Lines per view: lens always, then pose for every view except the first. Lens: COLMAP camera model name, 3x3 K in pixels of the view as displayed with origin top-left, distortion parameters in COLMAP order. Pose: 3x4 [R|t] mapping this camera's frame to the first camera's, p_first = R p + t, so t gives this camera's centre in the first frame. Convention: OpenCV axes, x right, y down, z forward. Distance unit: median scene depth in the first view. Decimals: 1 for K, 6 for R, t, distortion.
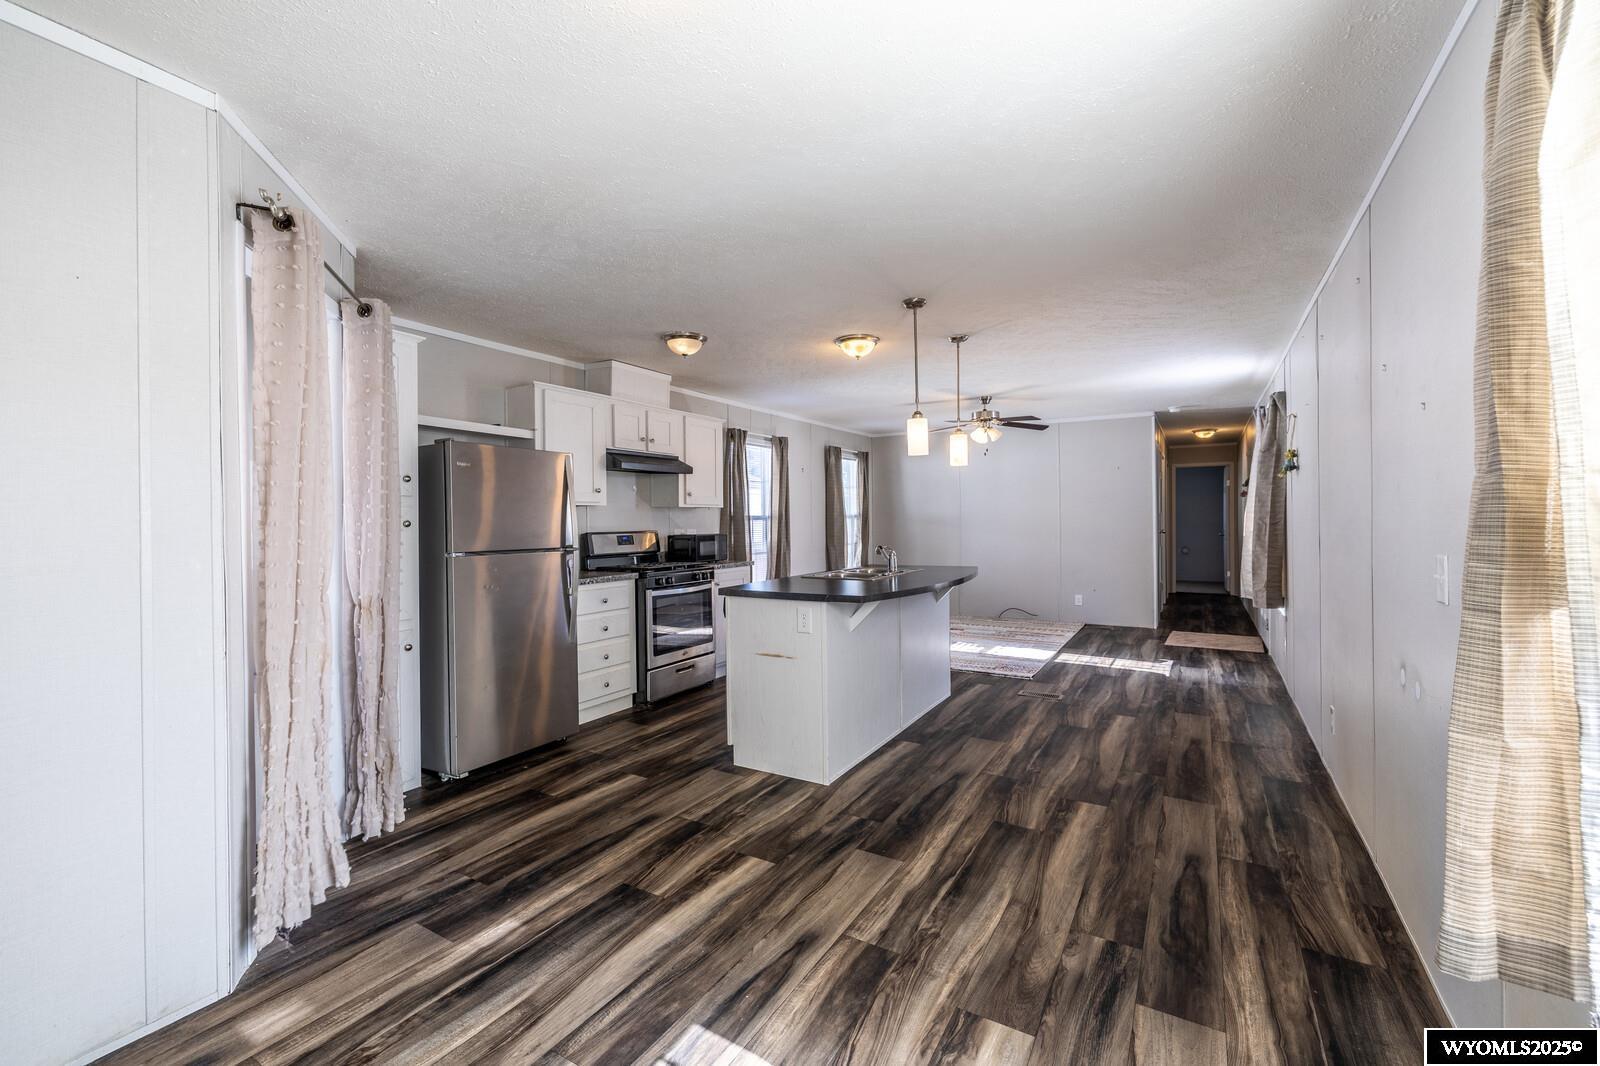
lens RADIAL K [[671.9, 0, 800.8], [0, 671.9, 524.4], [0, 0, 1]] dist [-0.001000, -0.000016]
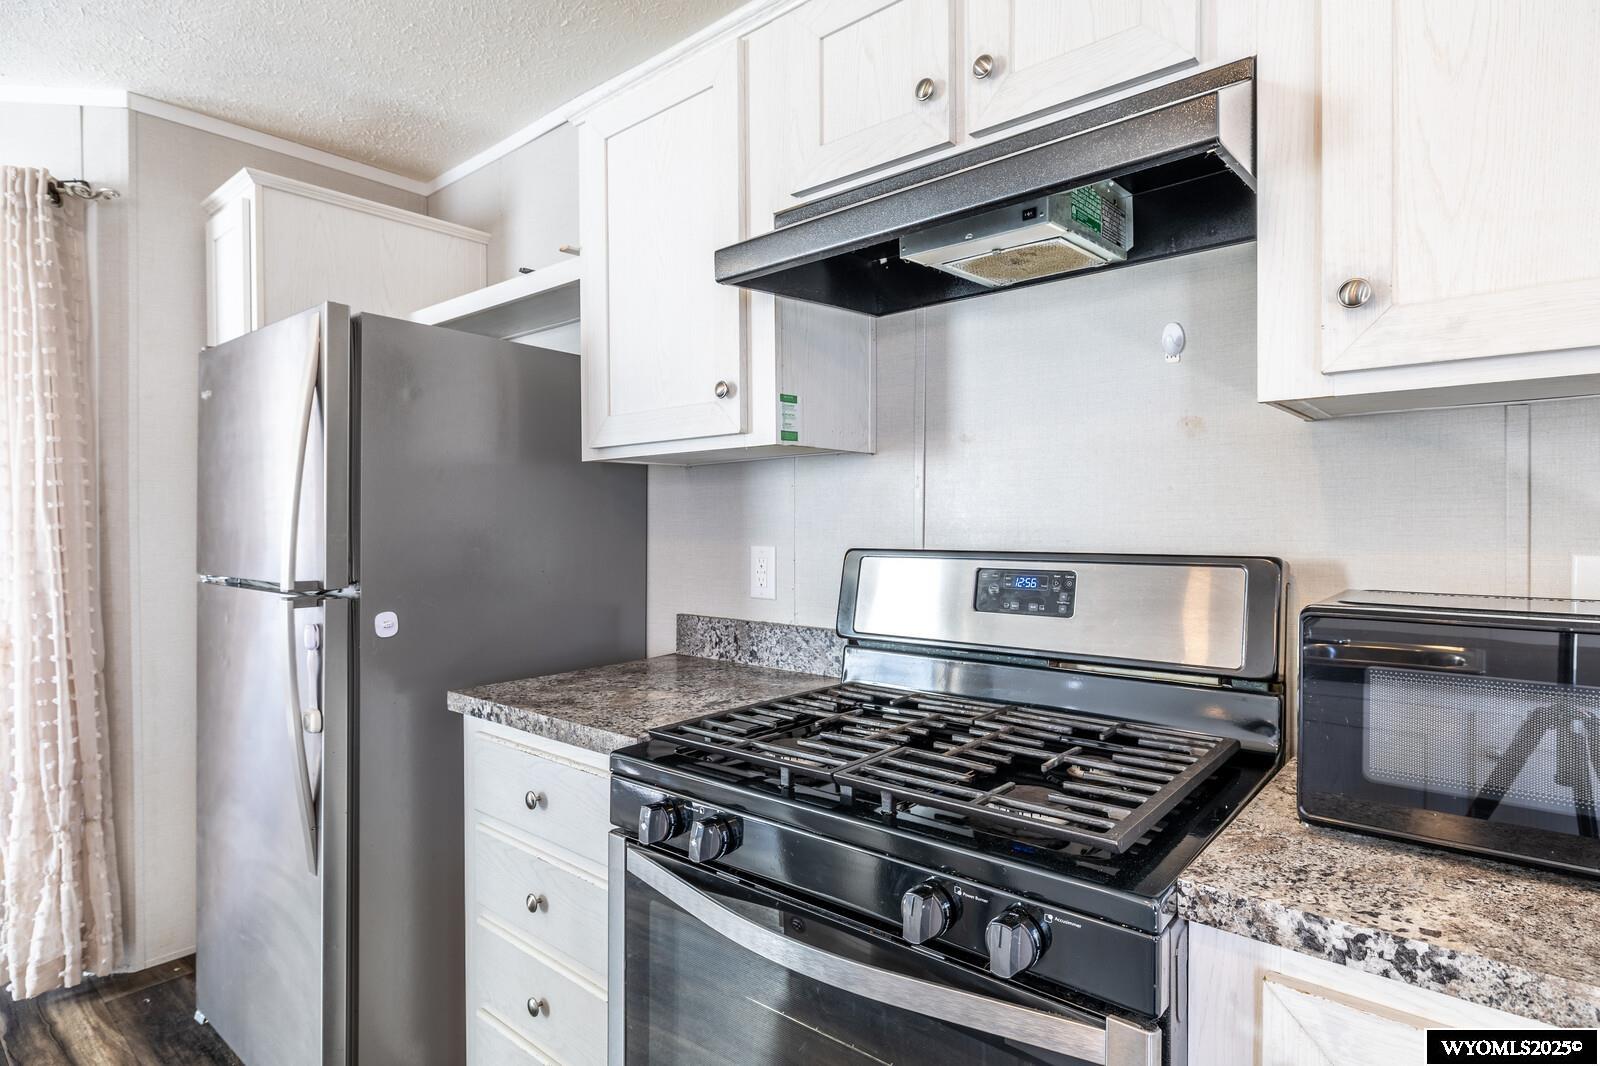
lens RADIAL K [[841.4, 0, 786.3], [0, 841.4, 531.0], [0, 0, 1]] dist [-0.001020, -0.000571]
pose [[-0.181274, 0.018661, -0.983256, 0.037289], [-0.000328, 0.999819, 0.019036, -0.002651], [0.983433, 0.003773, -0.181235, 2.006324]]
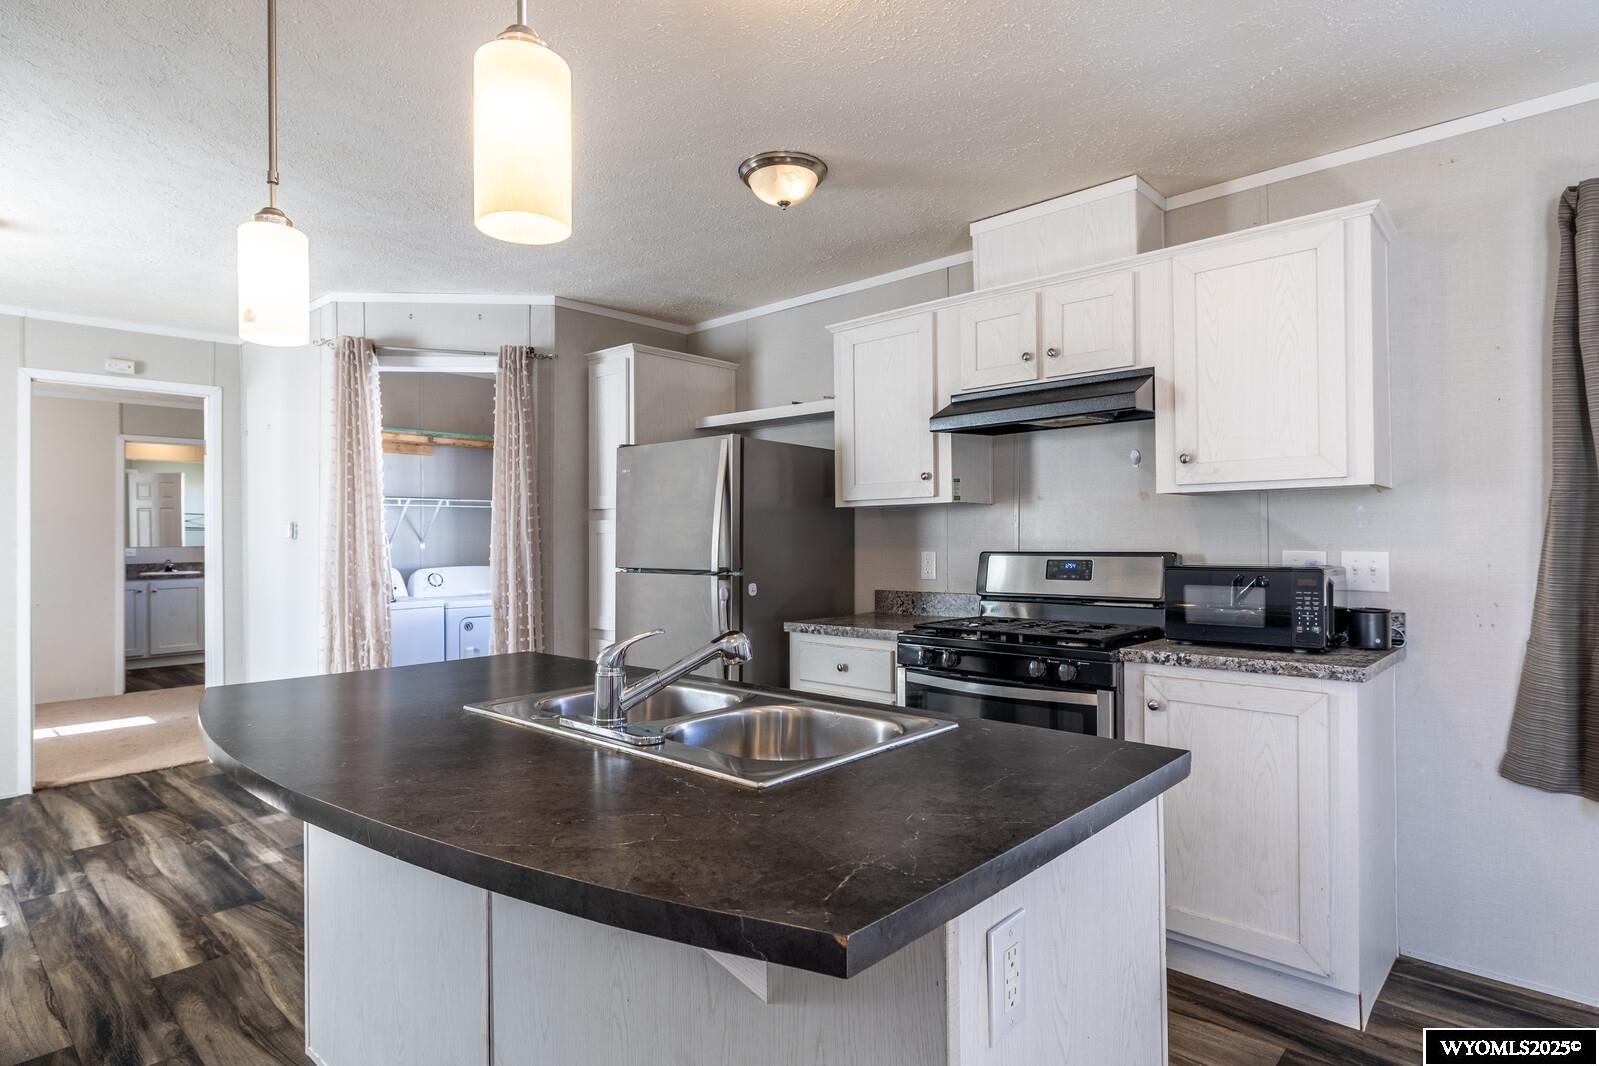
lens RADIAL K [[852.4, 0, 799.5], [0, 852.4, 533.0], [0, 0, 1]] dist [-0.001879, -0.000358]
pose [[-0.208040, 0.000443, -0.978120, 0.766156], [0.002295, 0.999997, -0.000036, -0.006642], [0.978118, -0.002252, -0.208041, 1.933159]]
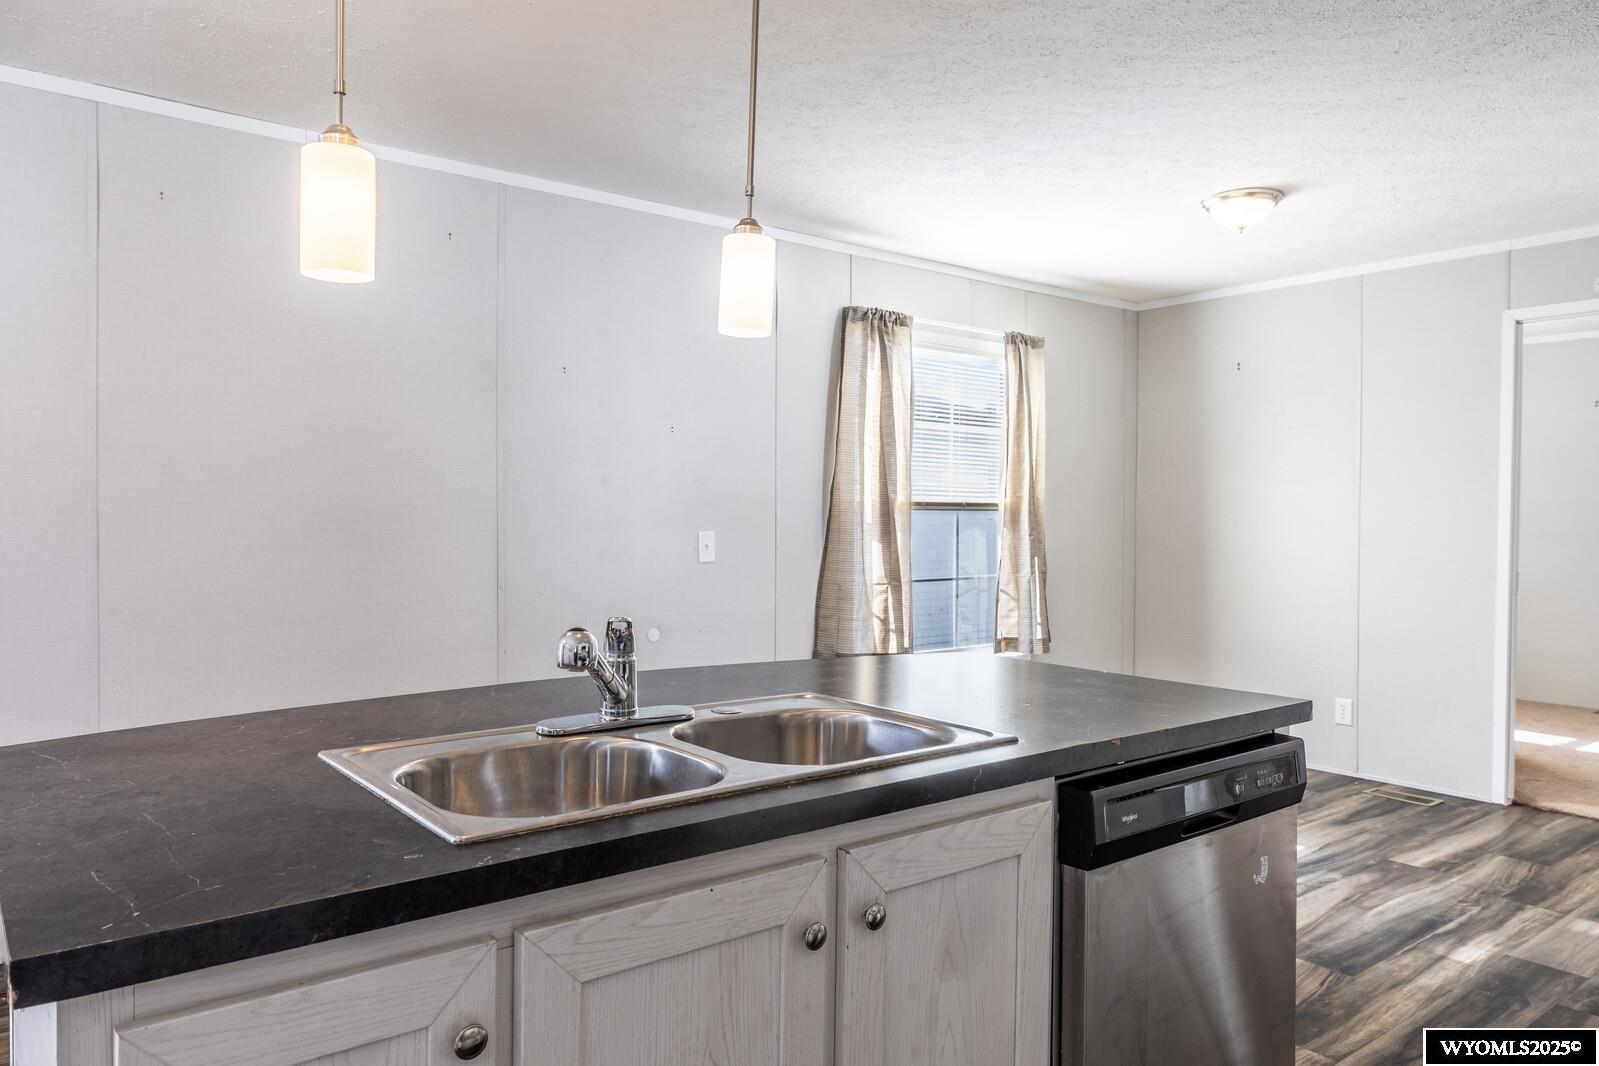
lens RADIAL K [[1098.4, 0, 799.5], [0, 1098.4, 533.0], [0, 0, 1]] dist [0.002661, 0.002533]
pose [[-0.936280, -0.012258, 0.351040, -0.101447], [-0.002781, 0.999618, 0.027490, -0.006681], [-0.351243, 0.024762, -0.935957, 2.267602]]
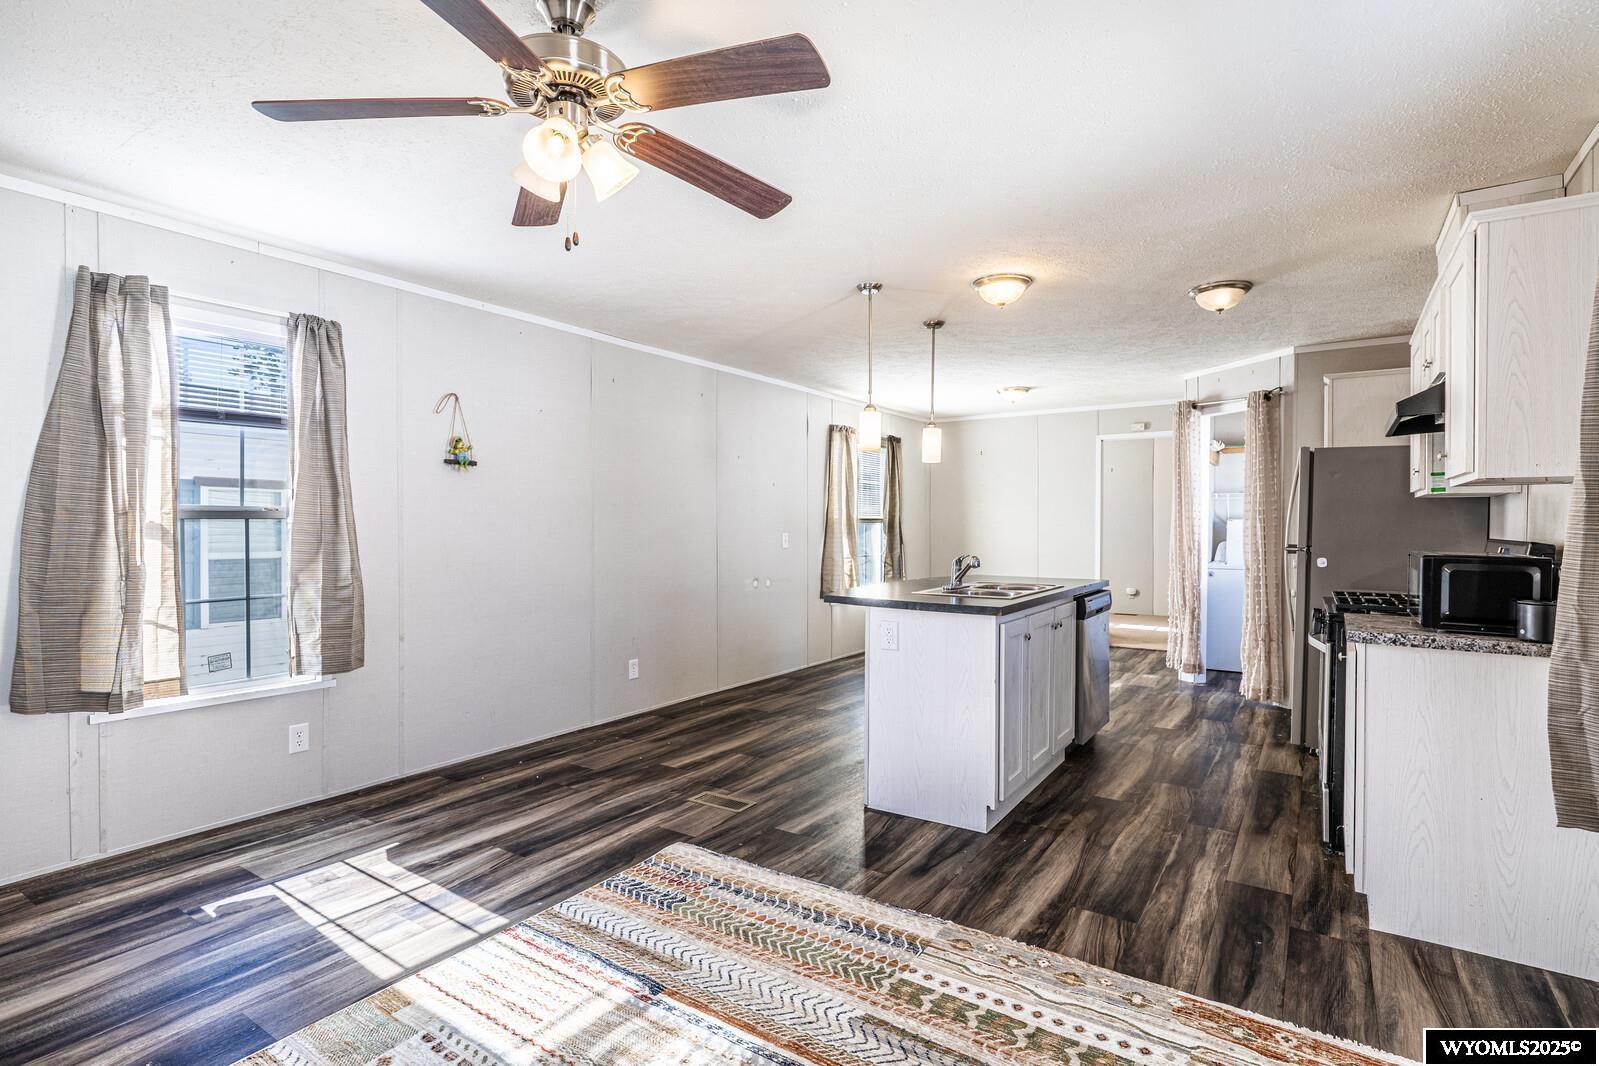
lens RADIAL K [[788.9, 0, 799.5], [0, 788.9, 533.0], [0, 0, 1]] dist [-0.010777, 0.000163]
pose [[-0.998774, 0.001957, 0.049457, 0.471559], [0.003035, 0.999759, 0.021736, -0.018656], [-0.049403, 0.021860, -0.998540, 3.297143]]
